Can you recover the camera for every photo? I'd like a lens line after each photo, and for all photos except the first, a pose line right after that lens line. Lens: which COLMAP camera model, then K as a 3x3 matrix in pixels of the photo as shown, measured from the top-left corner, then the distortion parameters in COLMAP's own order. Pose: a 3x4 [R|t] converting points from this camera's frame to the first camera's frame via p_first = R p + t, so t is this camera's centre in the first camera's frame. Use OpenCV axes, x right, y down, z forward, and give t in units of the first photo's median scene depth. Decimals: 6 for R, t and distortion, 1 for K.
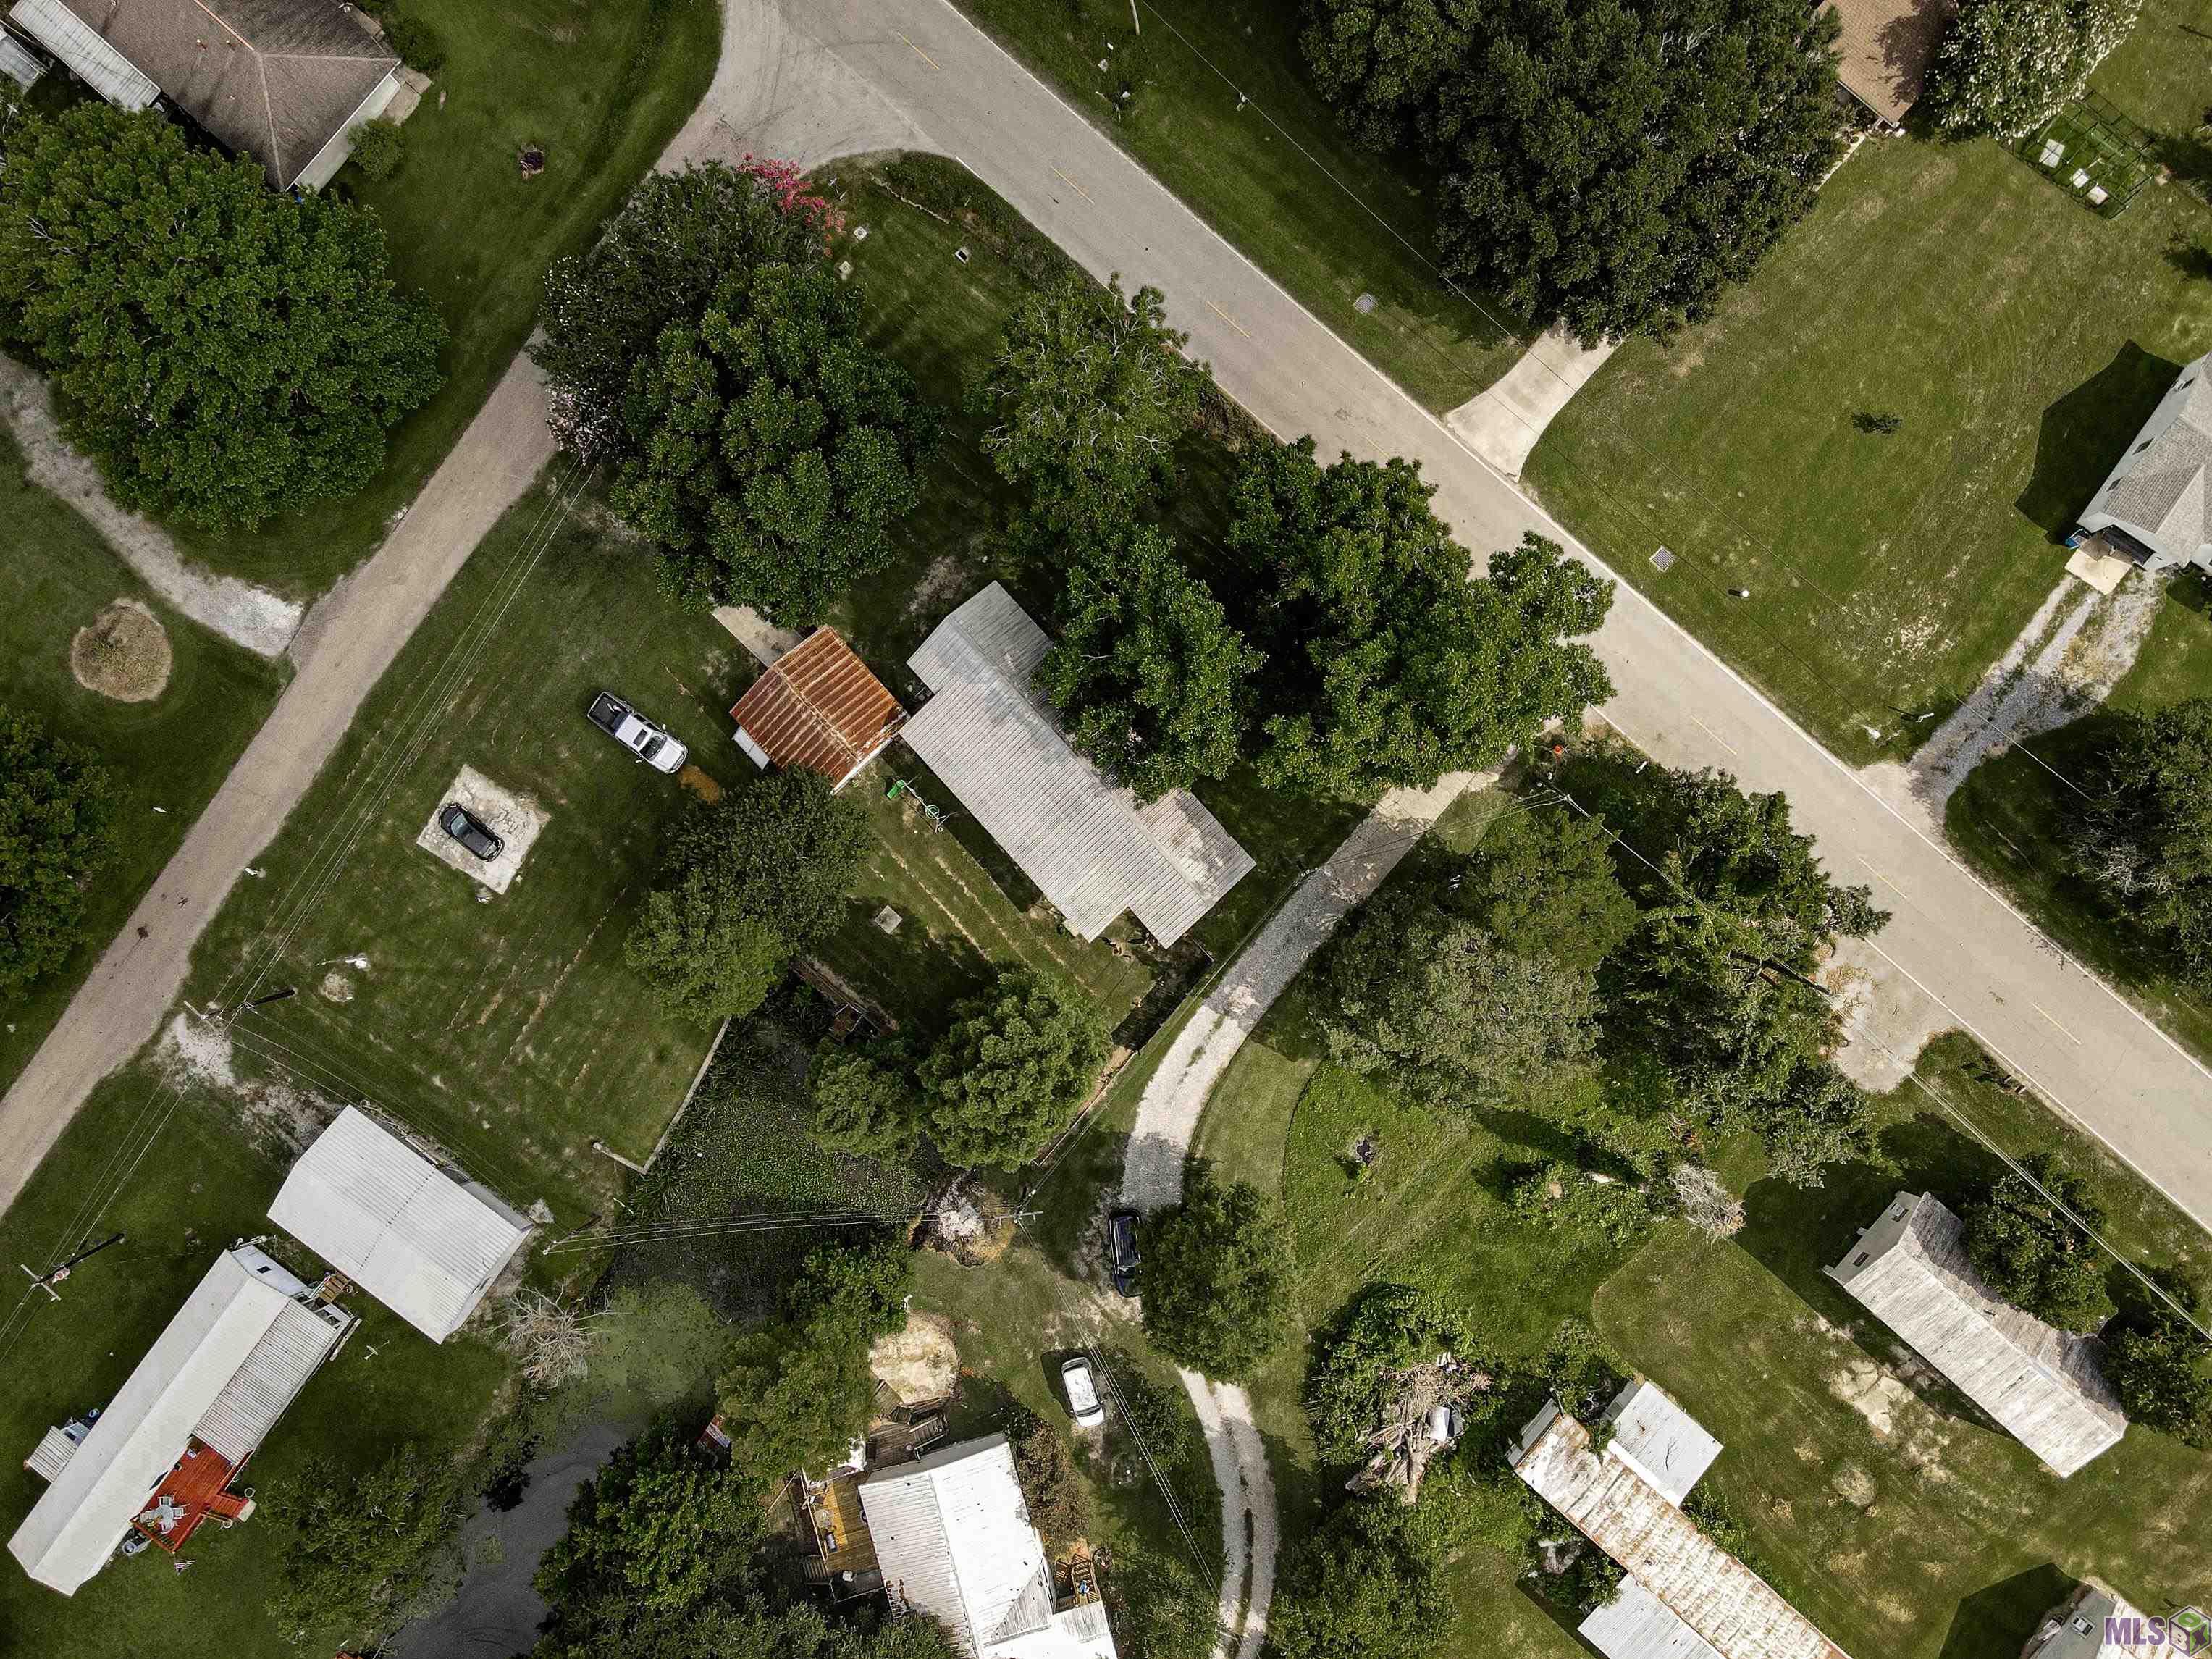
lens RADIAL K [[1582.4, 0, 1111.1], [0, 1582.4, 829.0], [0, 0, 1]] dist [-0.006447, 0.048515]
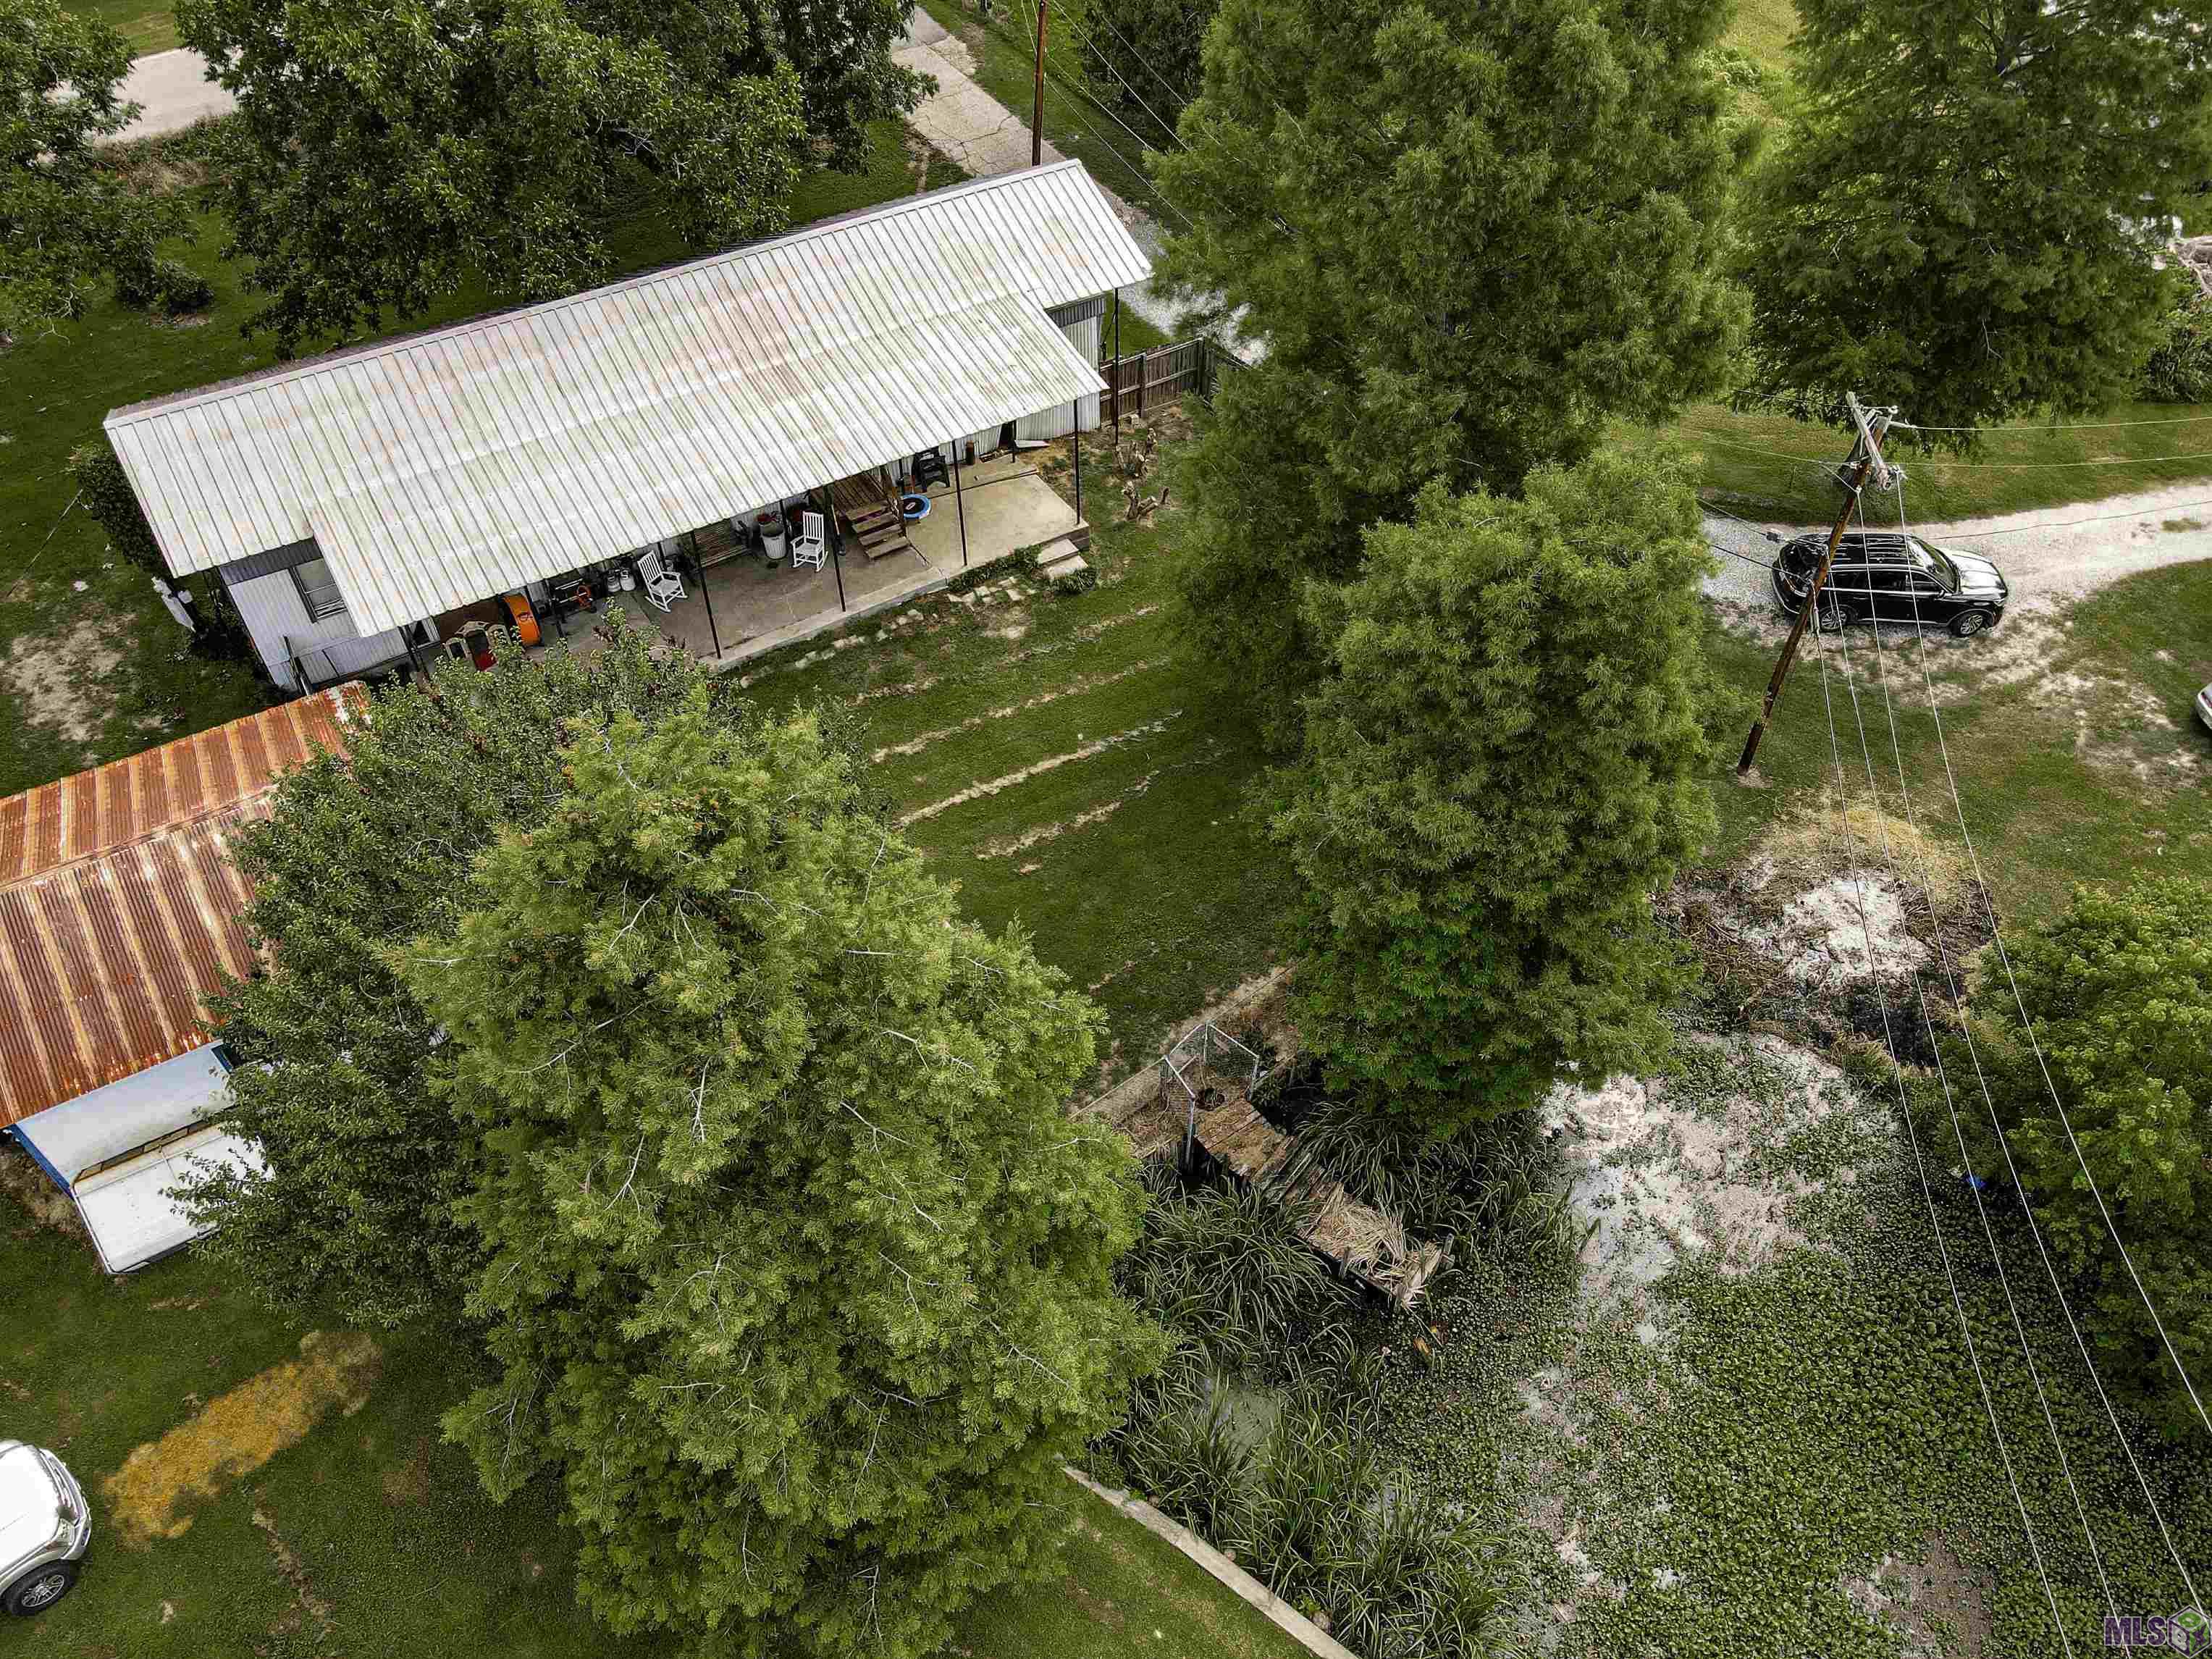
lens RADIAL K [[1614.9, 0, 1108.8], [0, 1614.9, 827.1], [0, 0, 1]] dist [0.004803, 0.028554]
pose [[0.185448, -0.688218, 0.701403, -0.353234], [0.981483, 0.164569, -0.098024, 0.123538], [-0.047967, 0.706593, 0.705993, 0.757865]]
